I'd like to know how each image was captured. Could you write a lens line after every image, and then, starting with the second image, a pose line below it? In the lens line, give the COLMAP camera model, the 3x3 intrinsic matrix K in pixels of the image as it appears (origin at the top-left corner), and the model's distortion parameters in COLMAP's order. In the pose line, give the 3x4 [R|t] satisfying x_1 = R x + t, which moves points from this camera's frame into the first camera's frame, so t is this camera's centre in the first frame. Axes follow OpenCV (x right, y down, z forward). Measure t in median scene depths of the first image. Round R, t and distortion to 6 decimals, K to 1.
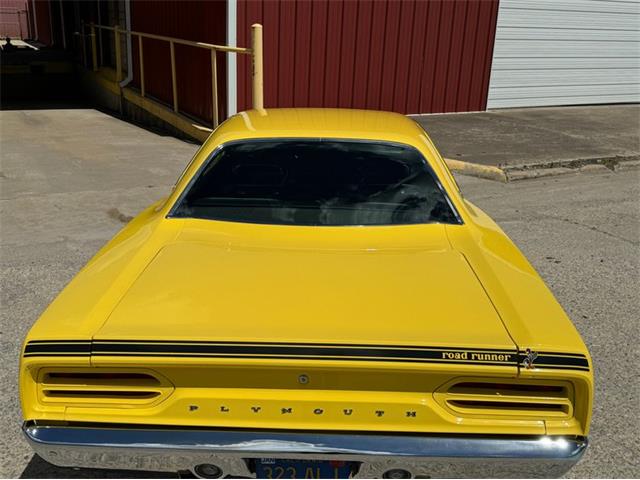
lens RADIAL K [[652.5, 0, 317.5], [0, 652.5, 238.9], [0, 0, 1]] dist [0.182042, -0.386699]
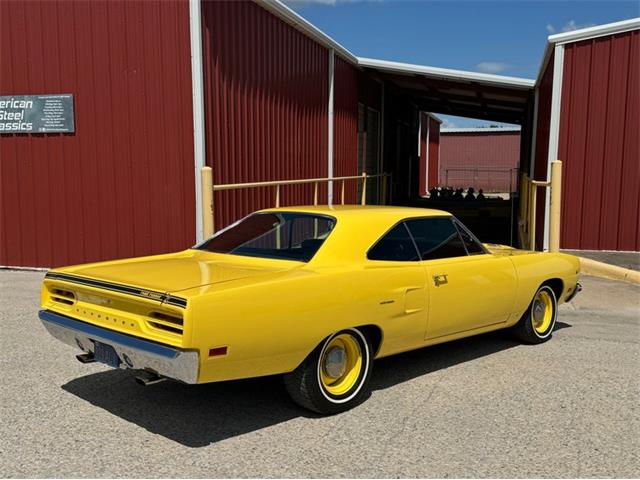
lens RADIAL K [[649.7, 0, 320.0], [0, 649.7, 240.0], [0, 0, 1]] dist [0.174290, -0.341539]
pose [[0.735063, 0.040463, -0.676790, 1.780061], [-0.191058, 0.970126, -0.149508, 0.205276], [0.650522, 0.239204, 0.720834, -0.070292]]
